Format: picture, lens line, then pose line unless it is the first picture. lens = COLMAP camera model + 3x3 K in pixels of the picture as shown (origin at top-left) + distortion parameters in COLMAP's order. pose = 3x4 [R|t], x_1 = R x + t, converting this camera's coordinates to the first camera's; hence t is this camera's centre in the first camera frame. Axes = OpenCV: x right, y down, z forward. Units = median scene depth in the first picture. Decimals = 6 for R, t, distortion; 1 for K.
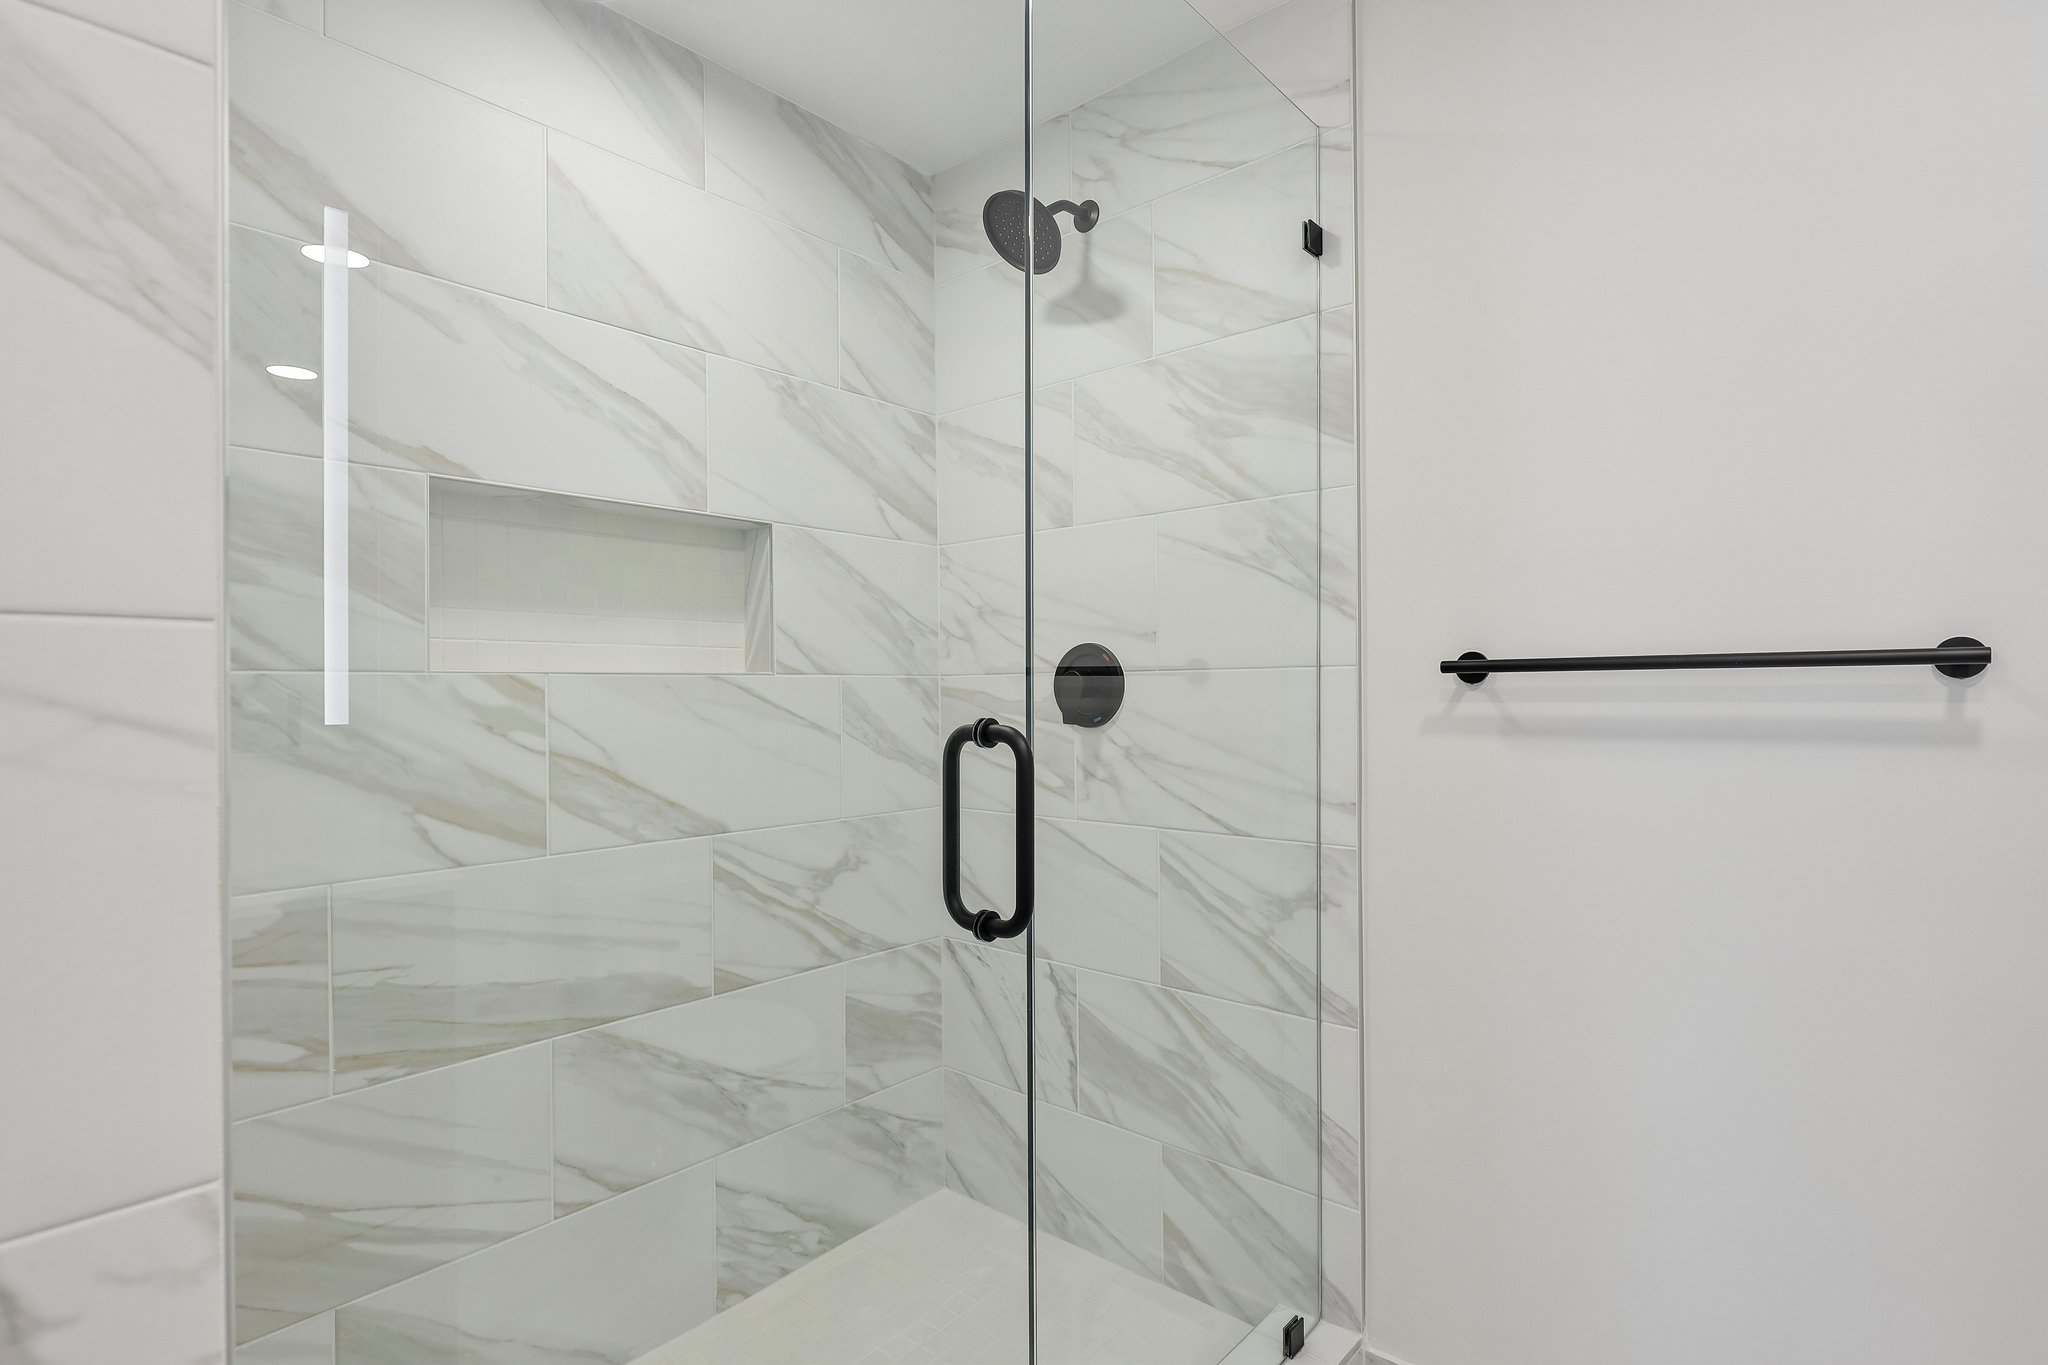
lens RADIAL K [[1017.7, 0, 1021.9], [0, 1017.7, 684.3], [0, 0, 1]] dist [0.002064, -0.000281]
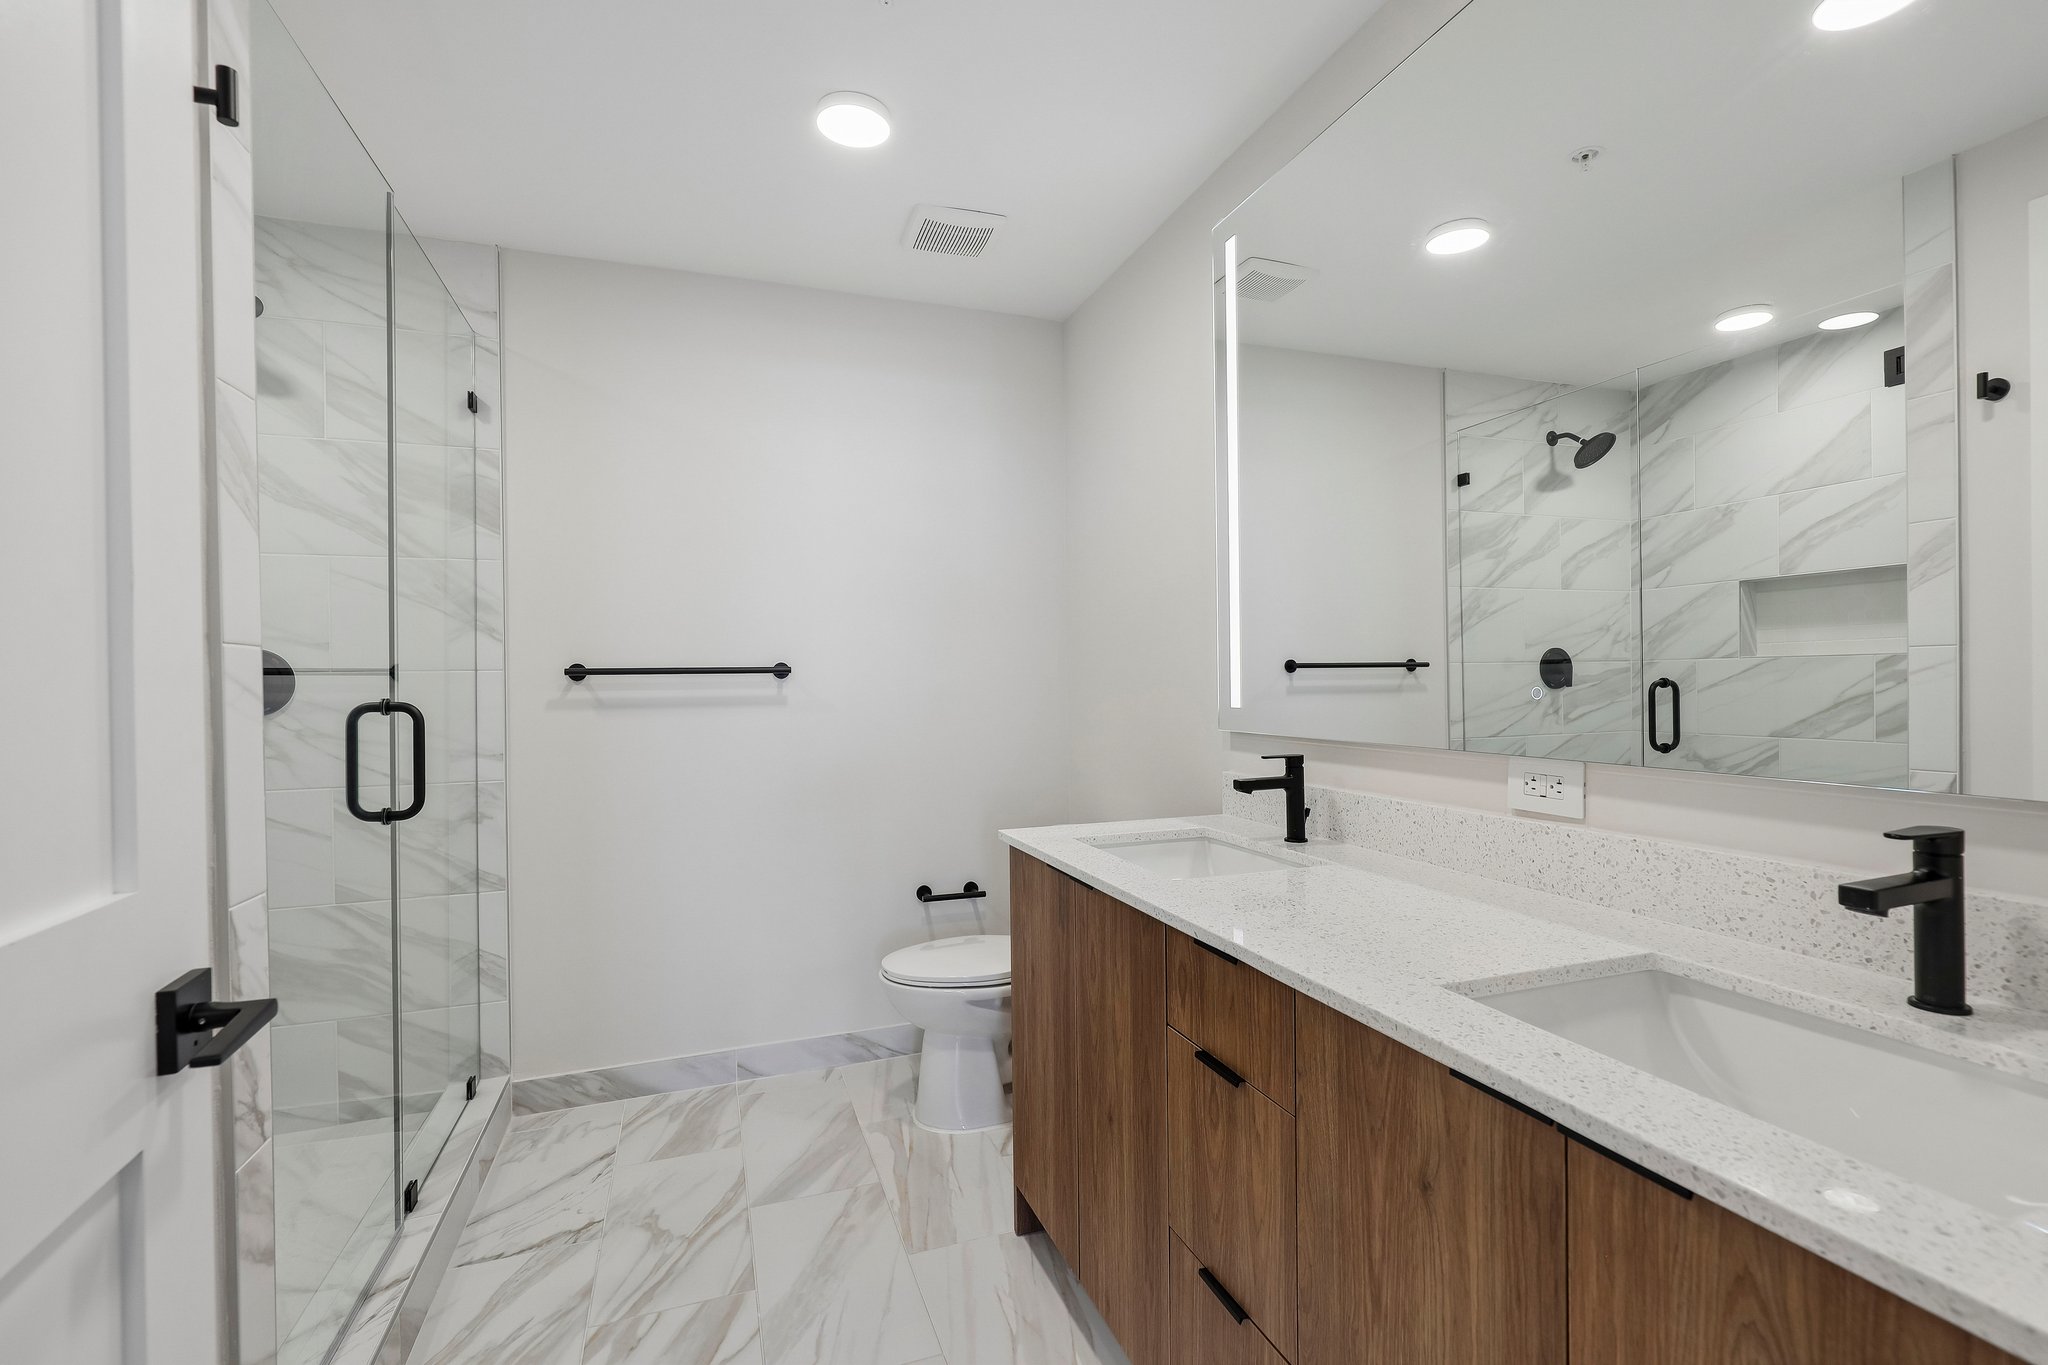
lens RADIAL K [[949.6, 0, 1020.5], [0, 949.6, 688.3], [0, 0, 1]] dist [0.001843, 0.000051]
pose [[0.483363, -0.003945, 0.875411, -0.601686], [0.003786, 0.999990, 0.002415, 0.009943], [-0.875412, 0.002147, 0.483373, -0.466989]]
